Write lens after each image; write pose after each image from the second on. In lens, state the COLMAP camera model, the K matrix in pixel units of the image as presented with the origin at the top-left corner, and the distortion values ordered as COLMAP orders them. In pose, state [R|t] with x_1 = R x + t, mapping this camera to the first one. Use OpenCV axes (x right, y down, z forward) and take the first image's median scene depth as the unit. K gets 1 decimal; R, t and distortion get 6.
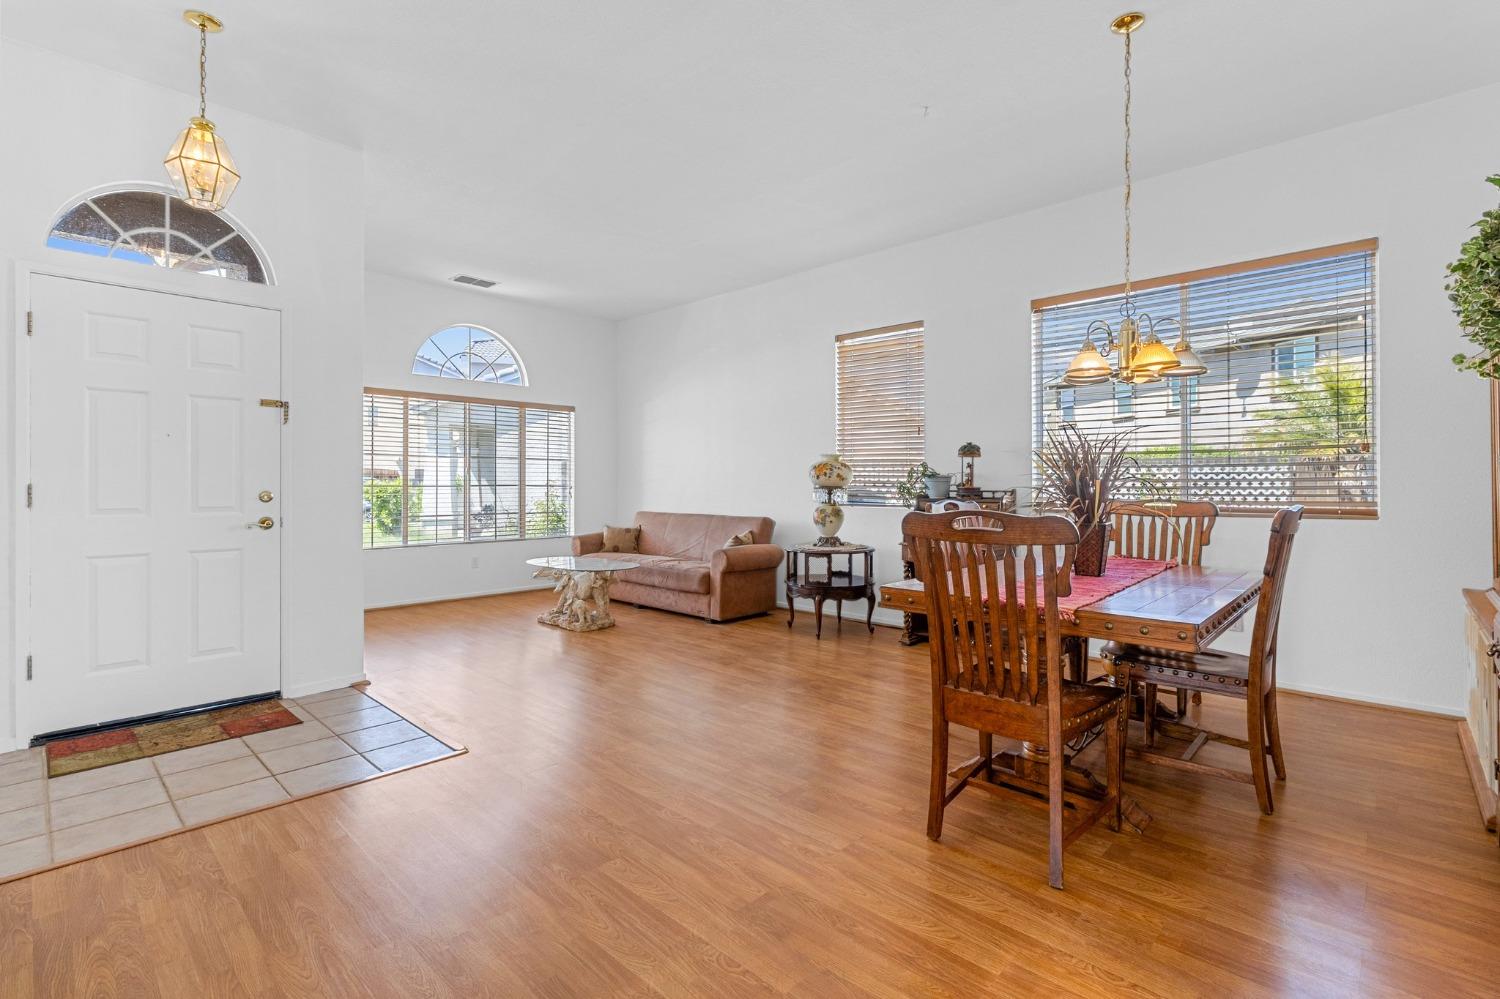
lens RADIAL K [[693.6, 0, 754.3], [0, 693.6, 483.1], [0, 0, 1]] dist [-0.002282, -0.000657]
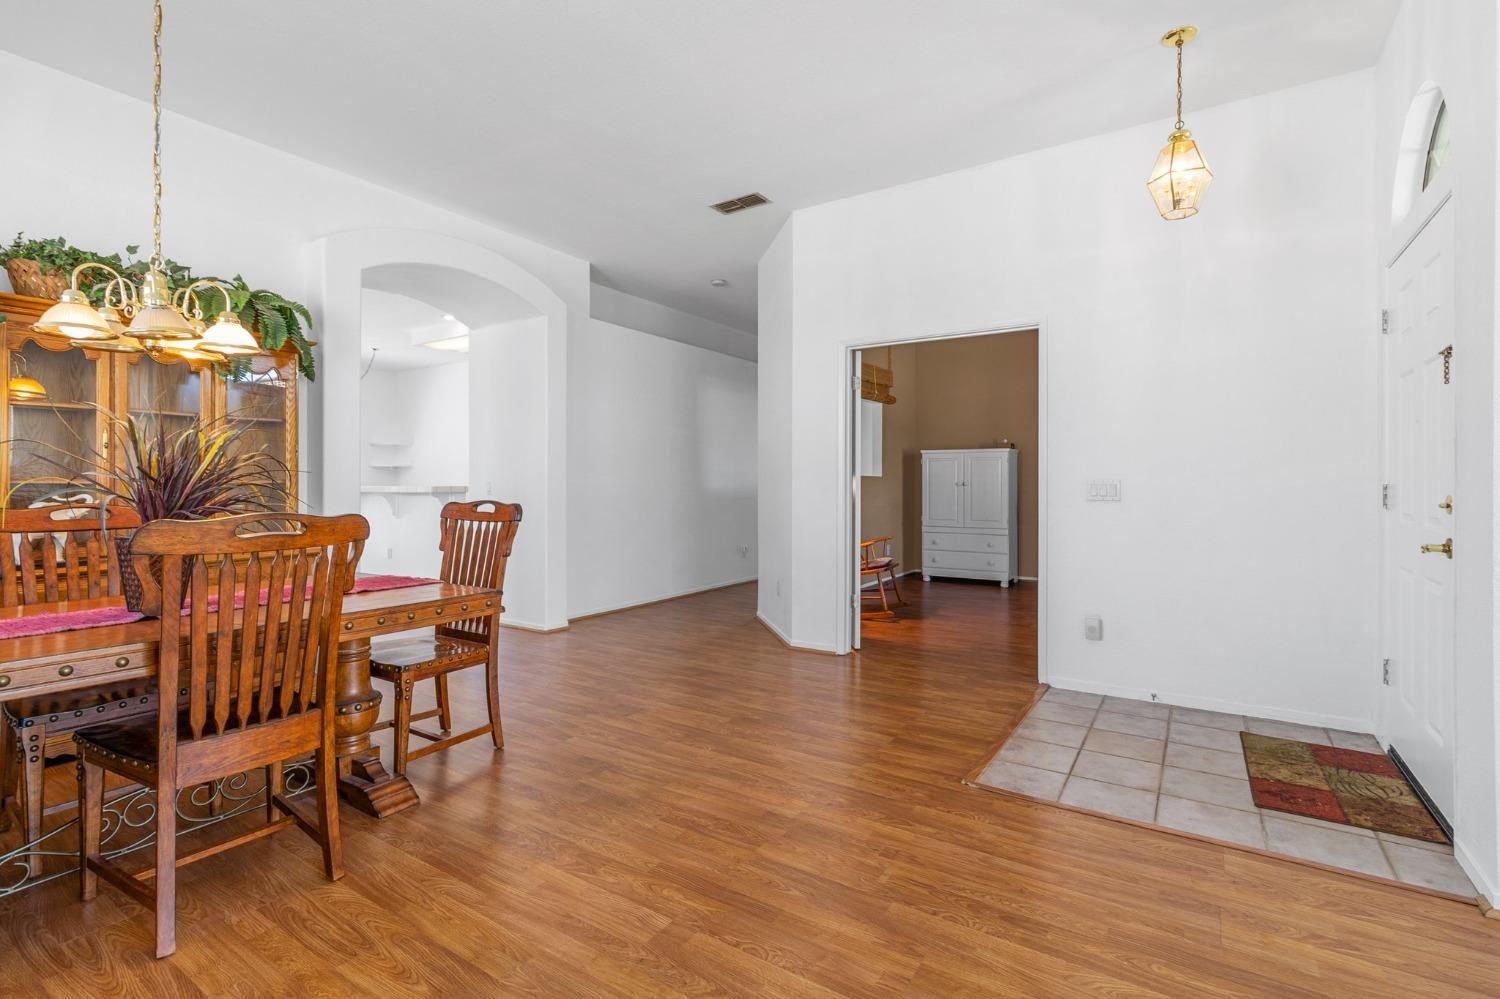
lens RADIAL K [[693.6, 0, 754.3], [0, 693.6, 483.1], [0, 0, 1]] dist [-0.002282, -0.000657]
pose [[-0.983809, -0.002186, -0.179208, 0.014729], [-0.002563, 0.999995, 0.001871, 0.000582], [0.179203, 0.002300, -0.983809, 2.356665]]
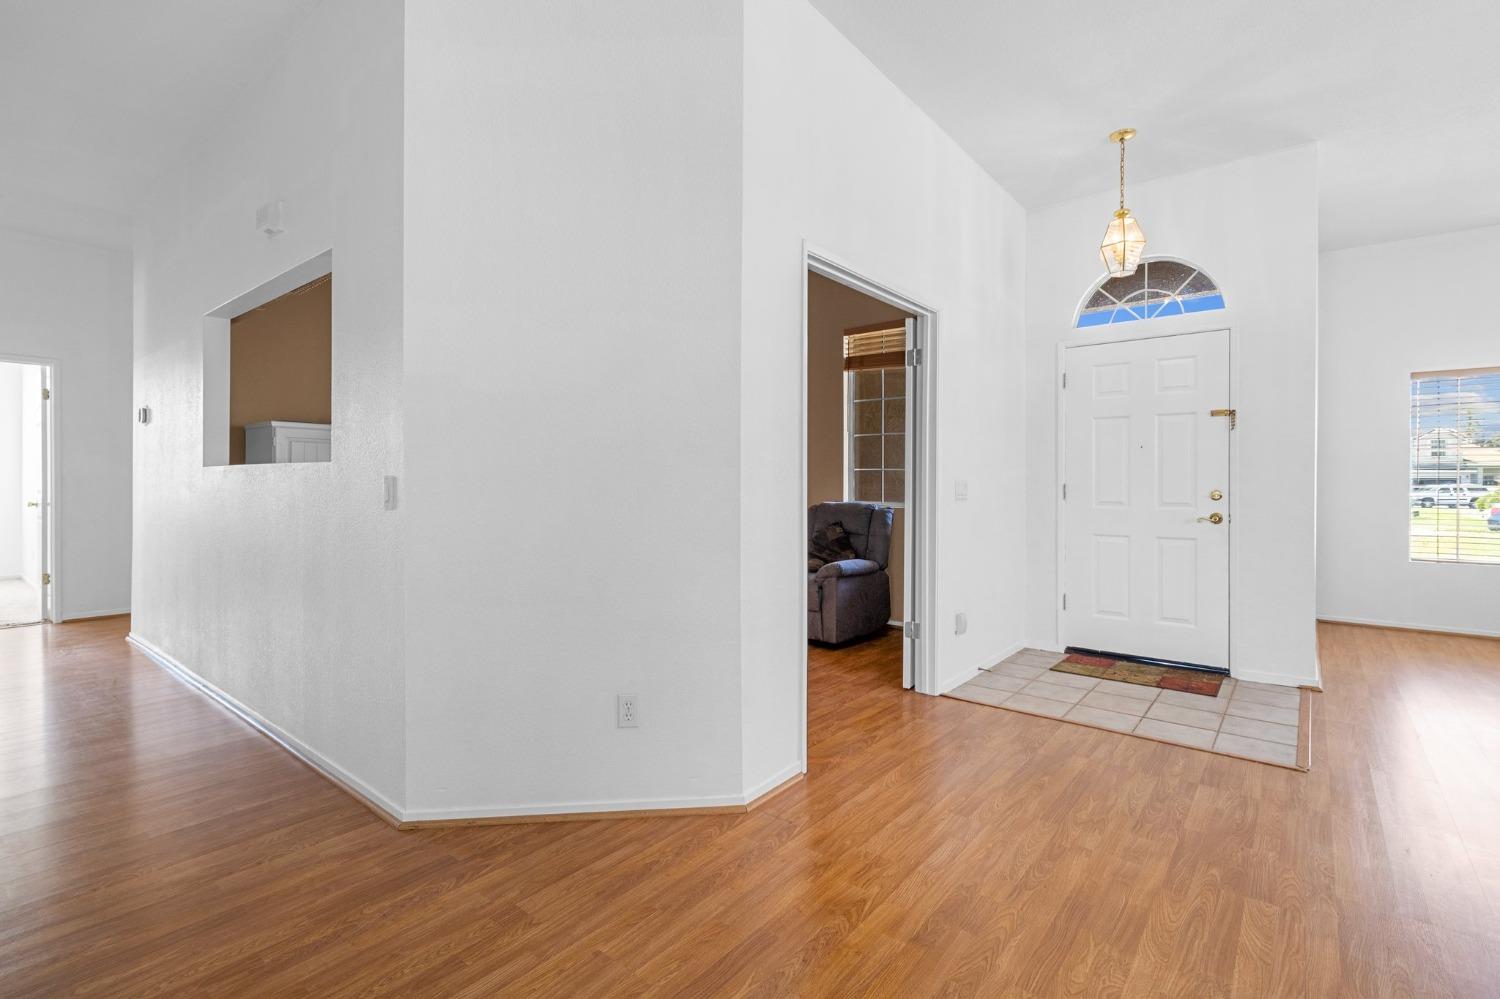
lens RADIAL K [[693.6, 0, 754.3], [0, 693.6, 483.1], [0, 0, 1]] dist [-0.002282, -0.000657]
pose [[0.078147, 0.005778, -0.996925, 0.588777], [-0.004462, 0.999975, 0.005446, -0.005270], [0.996932, 0.004022, 0.078171, 0.237227]]
